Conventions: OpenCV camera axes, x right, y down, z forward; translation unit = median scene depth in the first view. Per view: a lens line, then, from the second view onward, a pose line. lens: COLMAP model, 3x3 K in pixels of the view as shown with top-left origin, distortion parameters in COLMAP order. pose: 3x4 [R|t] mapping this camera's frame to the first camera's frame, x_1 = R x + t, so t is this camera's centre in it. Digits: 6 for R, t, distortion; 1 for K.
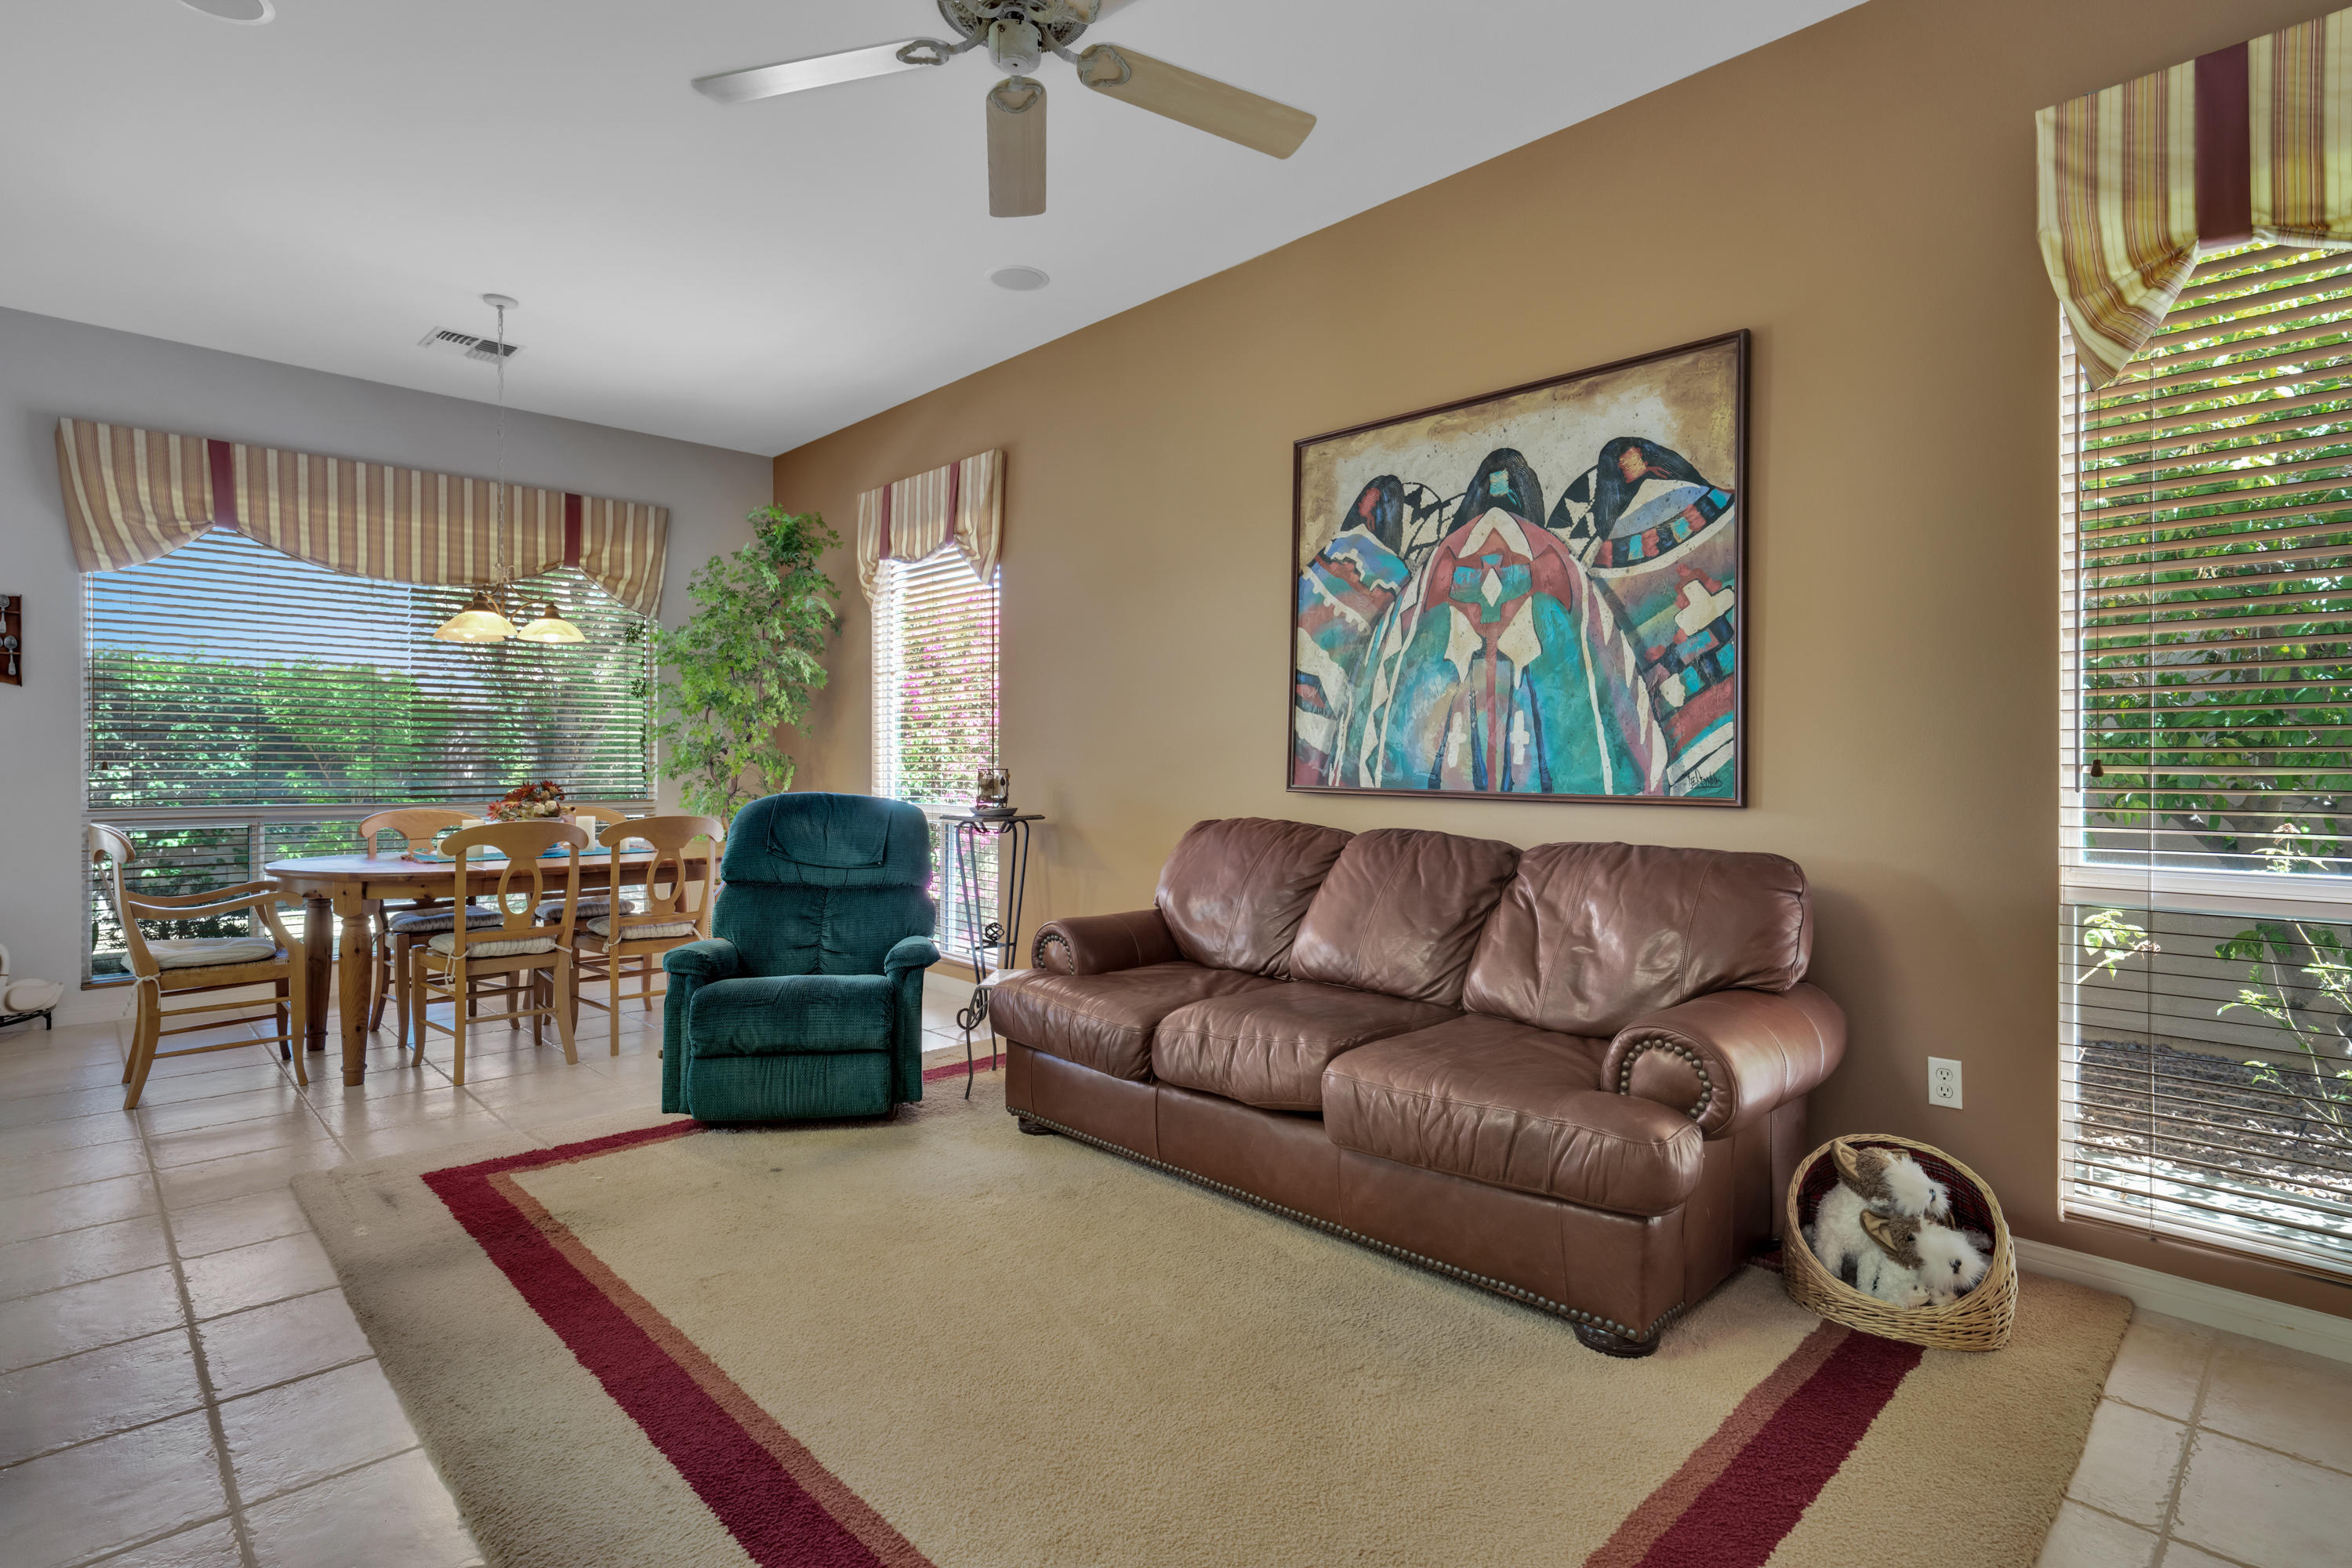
lens RADIAL K [[1156.3, 0, 1187.0], [0, 1156.3, 771.2], [0, 0, 1]] dist [0.000483, 0.003424]
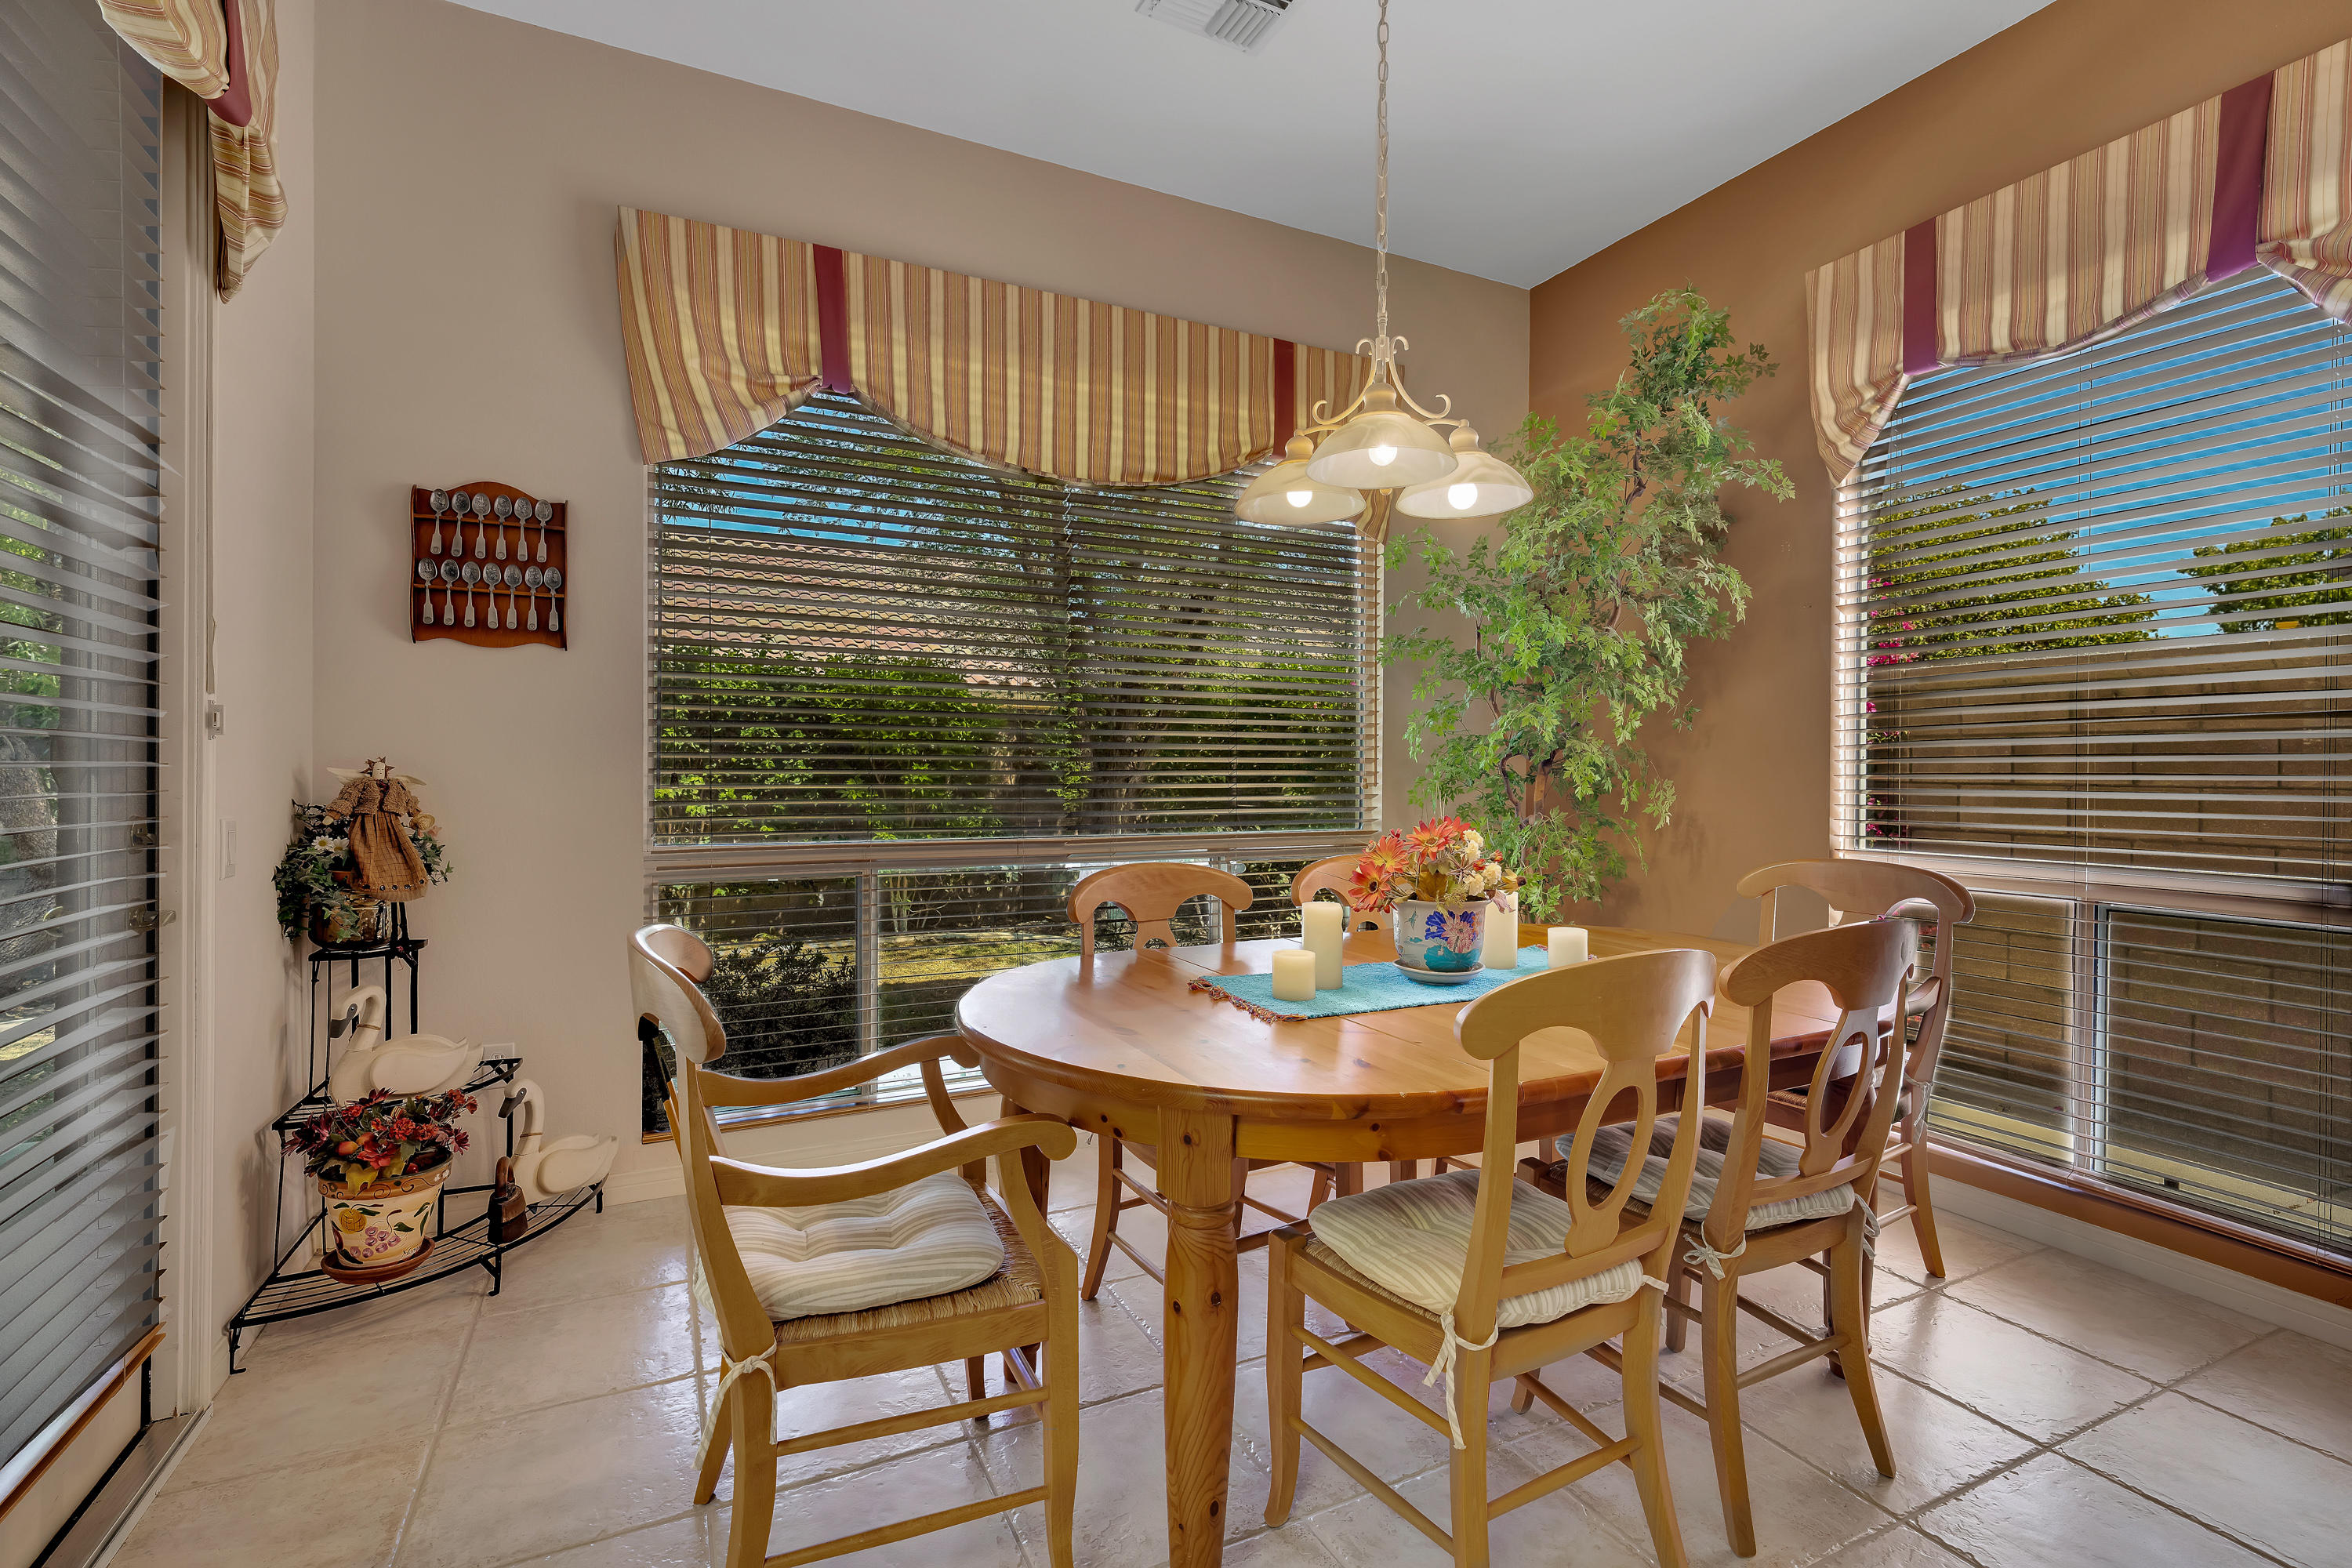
lens RADIAL K [[1088.1, 0, 1193.1], [0, 1088.1, 765.2], [0, 0, 1]] dist [-0.003252, -0.000046]
pose [[0.951159, -0.000982, -0.308699, -0.661429], [-0.001707, 0.999963, -0.008440, -0.010304], [0.308696, 0.008554, 0.951122, 0.719077]]
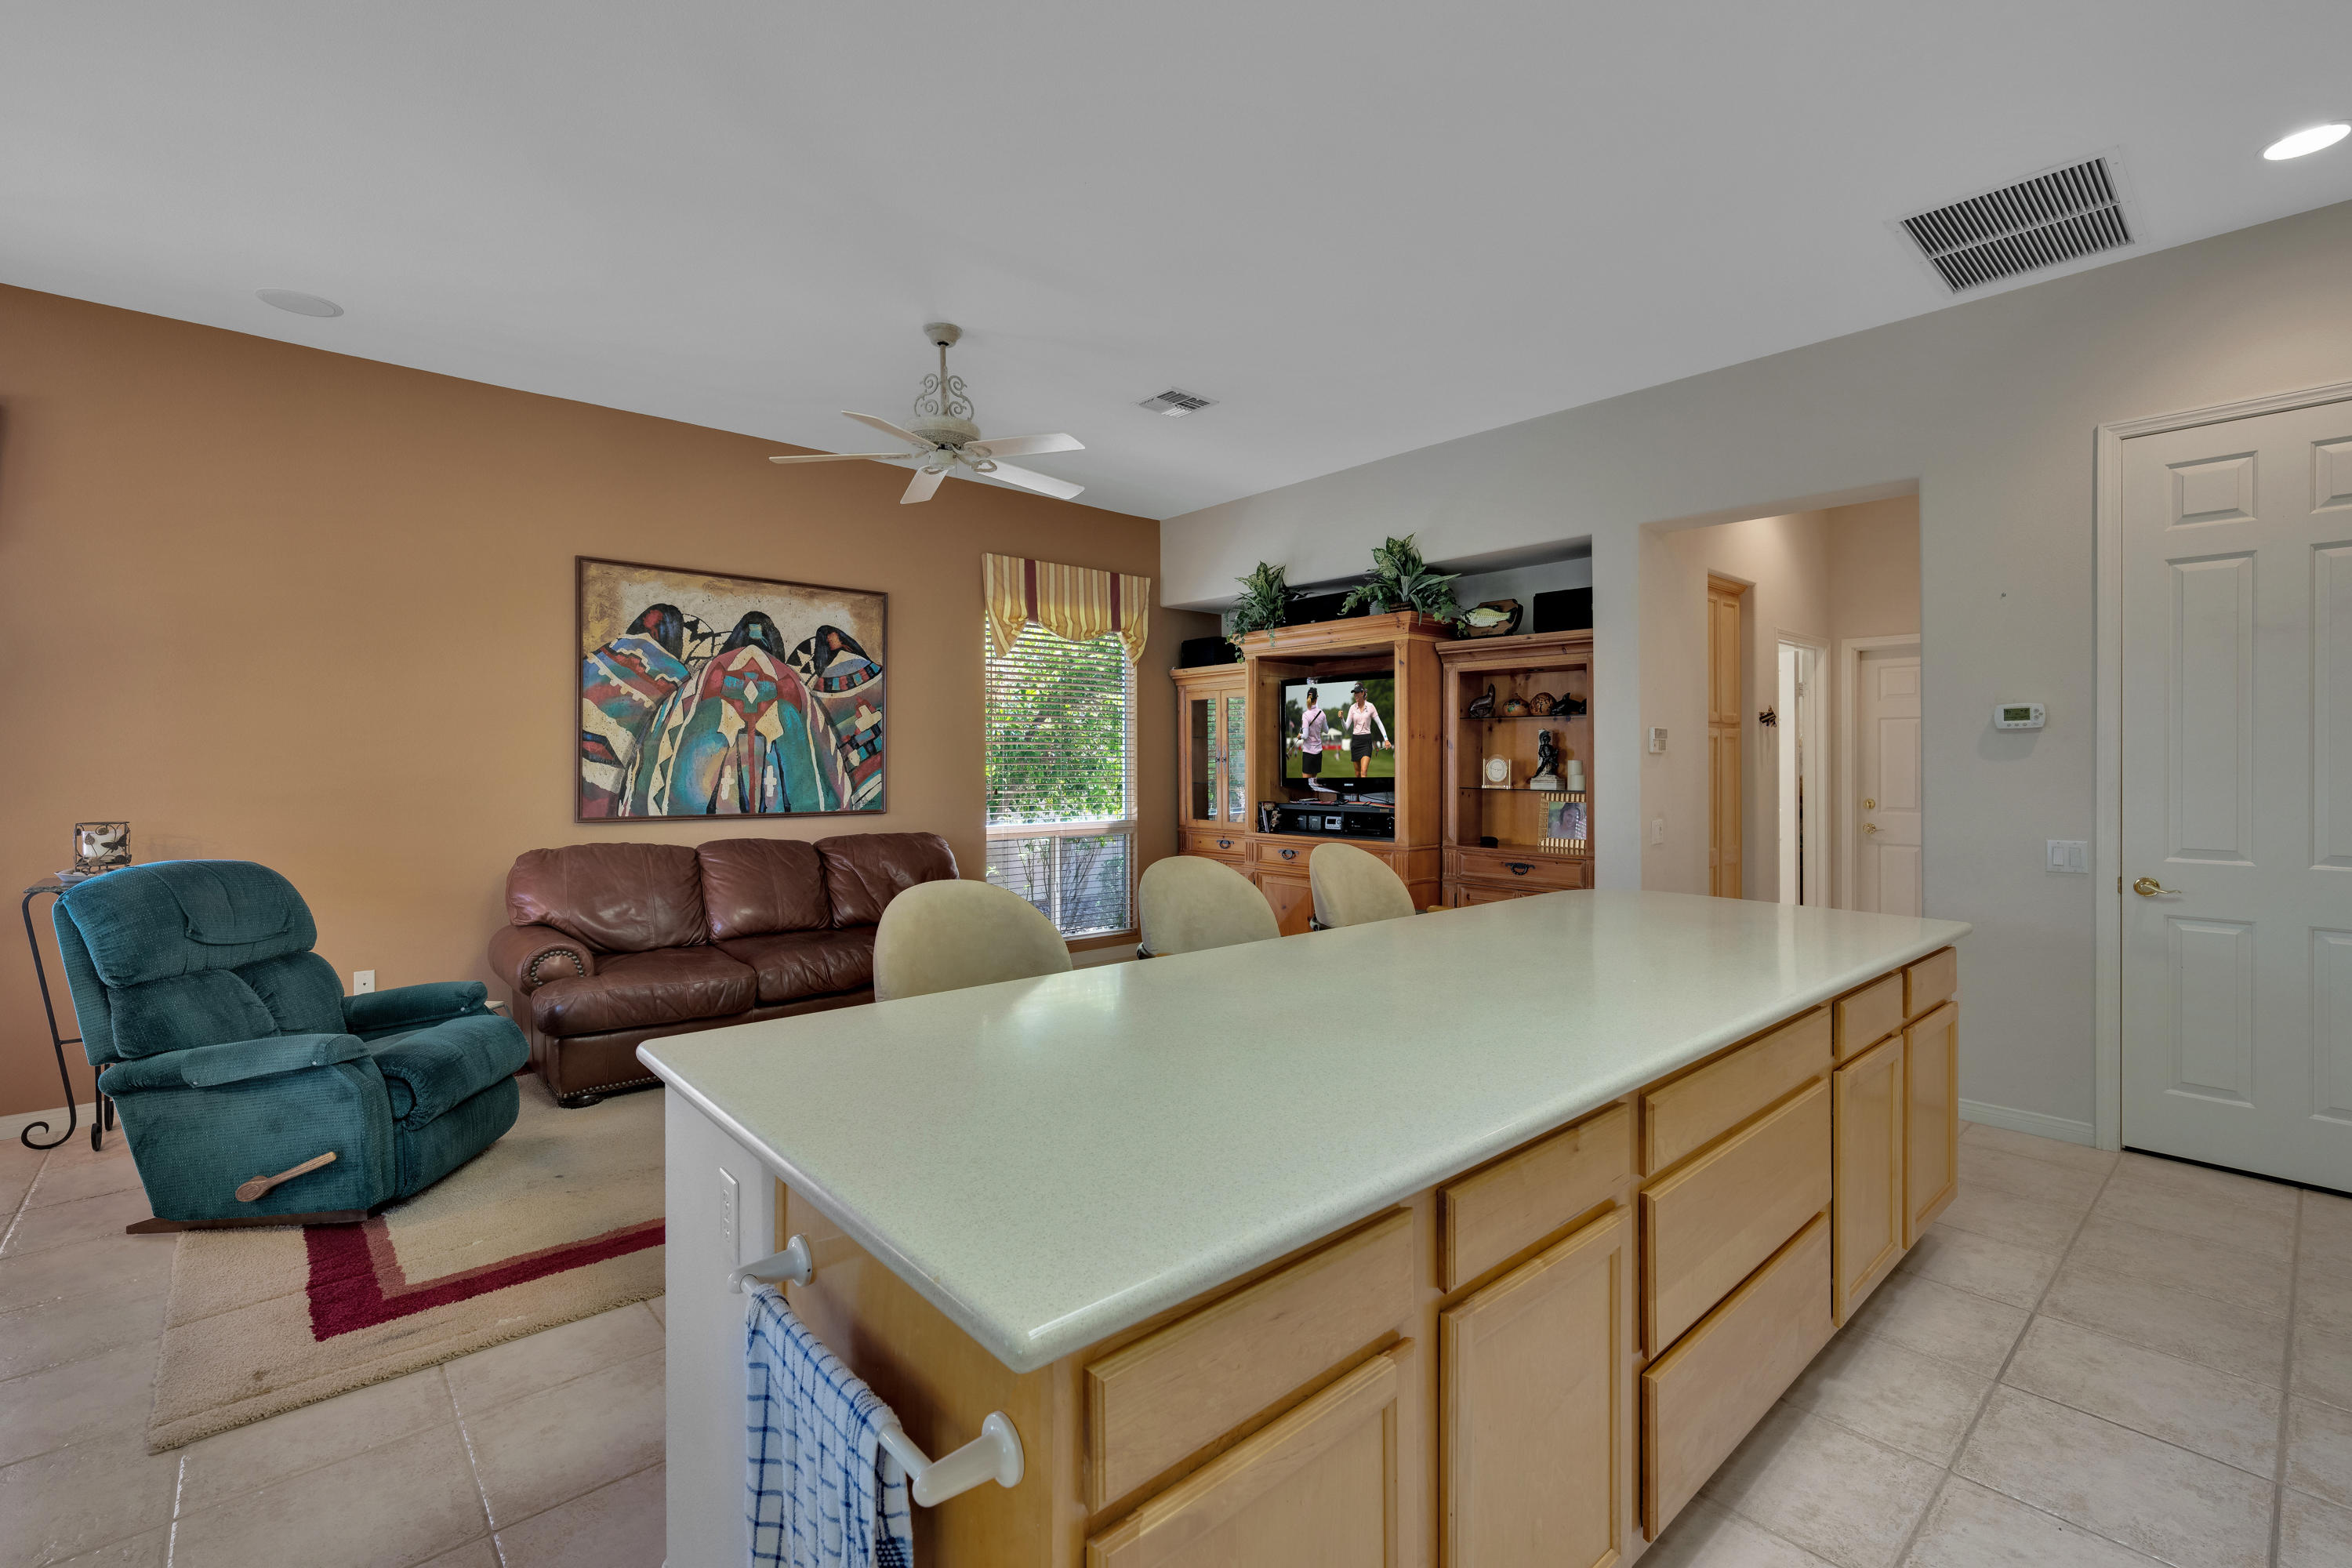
lens RADIAL K [[1029.4, 0, 1182.7], [0, 1029.4, 758.8], [0, 0, 1]] dist [-0.013402, 0.000353]
pose [[0.053272, -0.001811, 0.998578, -1.116573], [0.009067, 0.999958, 0.001330, -0.053796], [-0.998539, 0.008983, 0.053287, 0.271875]]
